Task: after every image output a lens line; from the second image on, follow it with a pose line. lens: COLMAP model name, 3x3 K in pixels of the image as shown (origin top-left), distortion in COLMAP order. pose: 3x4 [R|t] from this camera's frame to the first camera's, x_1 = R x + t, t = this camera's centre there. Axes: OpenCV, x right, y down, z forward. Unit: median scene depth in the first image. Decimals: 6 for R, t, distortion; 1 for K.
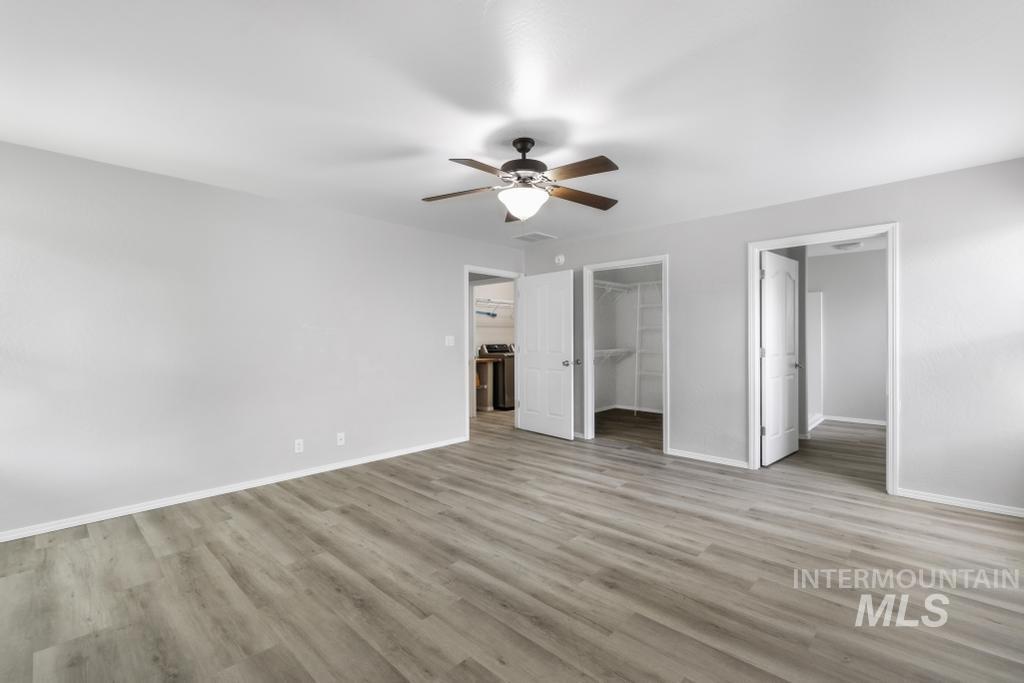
lens RADIAL K [[439.4, 0, 518.0], [0, 439.4, 327.6], [0, 0, 1]] dist [-0.001028, 0.000314]
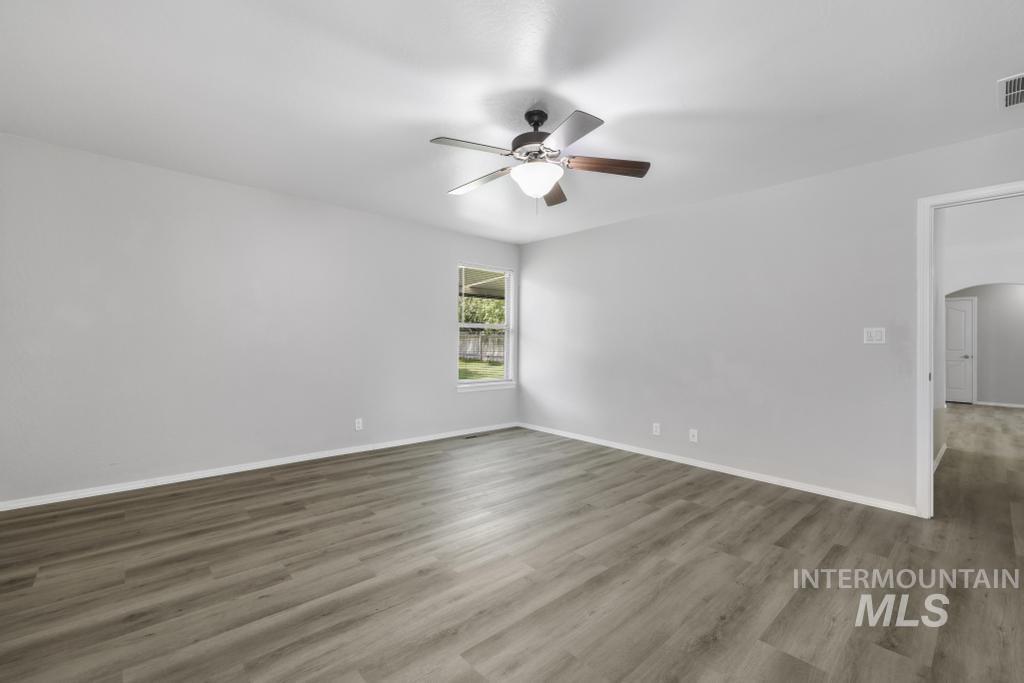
lens RADIAL K [[439.4, 0, 504.9], [0, 439.4, 336.7], [0, 0, 1]] dist [-0.001028, 0.000314]
pose [[-0.090897, -0.009879, -0.995811, 0.899897], [0.015470, 0.999816, -0.011331, 0.049131], [0.995740, -0.016435, -0.090727, 0.966903]]
